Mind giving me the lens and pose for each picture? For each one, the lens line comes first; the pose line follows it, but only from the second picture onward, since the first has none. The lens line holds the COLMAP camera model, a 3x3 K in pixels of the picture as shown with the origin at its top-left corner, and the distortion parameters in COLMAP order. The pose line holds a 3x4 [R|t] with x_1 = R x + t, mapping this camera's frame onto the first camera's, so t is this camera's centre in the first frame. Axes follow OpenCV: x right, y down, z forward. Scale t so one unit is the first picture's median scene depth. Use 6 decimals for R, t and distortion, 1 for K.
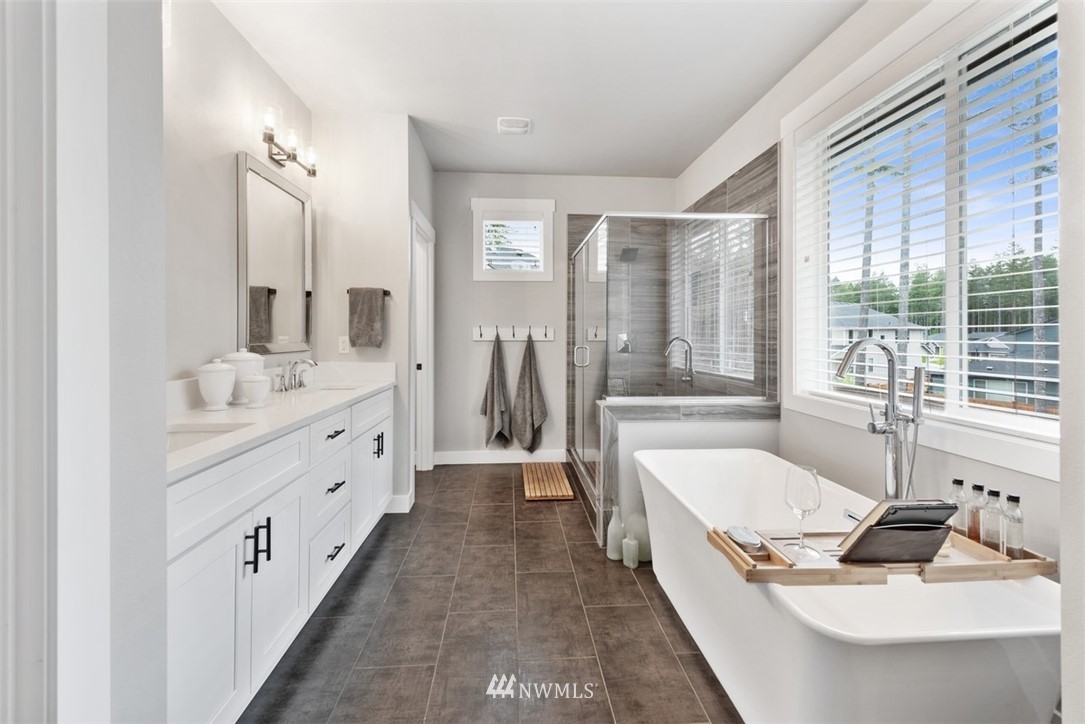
lens RADIAL K [[439.5, 0, 545.7], [0, 439.5, 339.9], [0, 0, 1]] dist [0.013529, -0.000074]
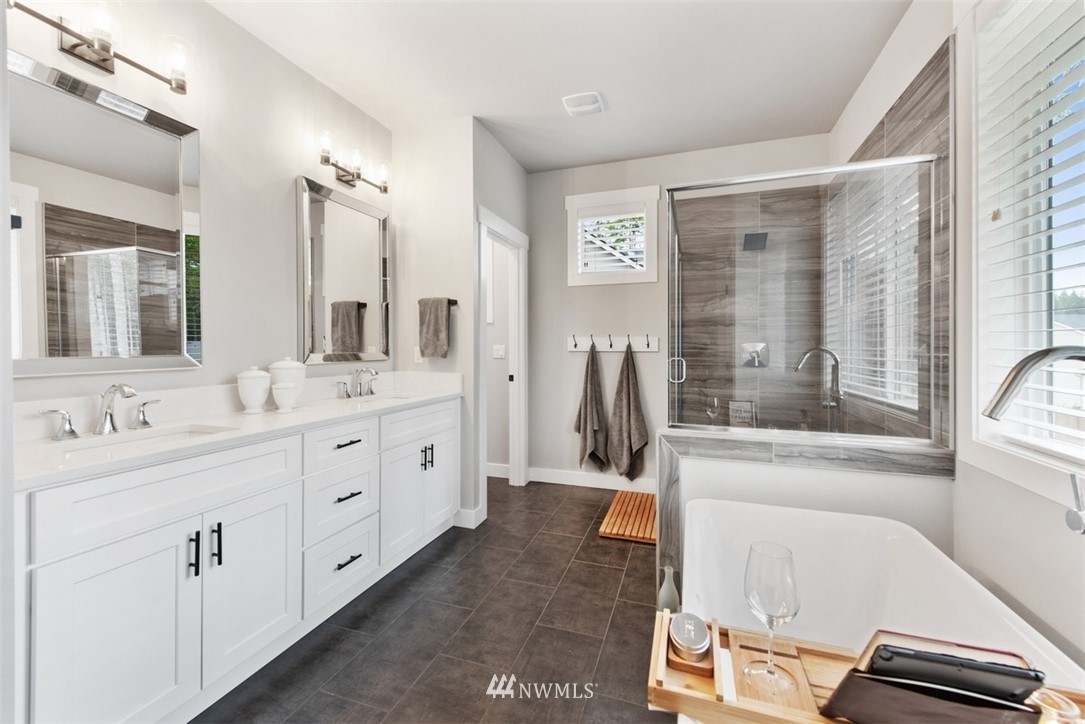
lens RADIAL K [[450.1, 0, 541.2], [0, 450.1, 352.0], [0, 0, 1]] dist [0.013065, -0.003996]
pose [[0.918498, 0.003342, -0.395412, 0.219351], [-0.002434, 0.999993, 0.002798, 0.001328], [0.395418, -0.001607, 0.918500, 0.157181]]
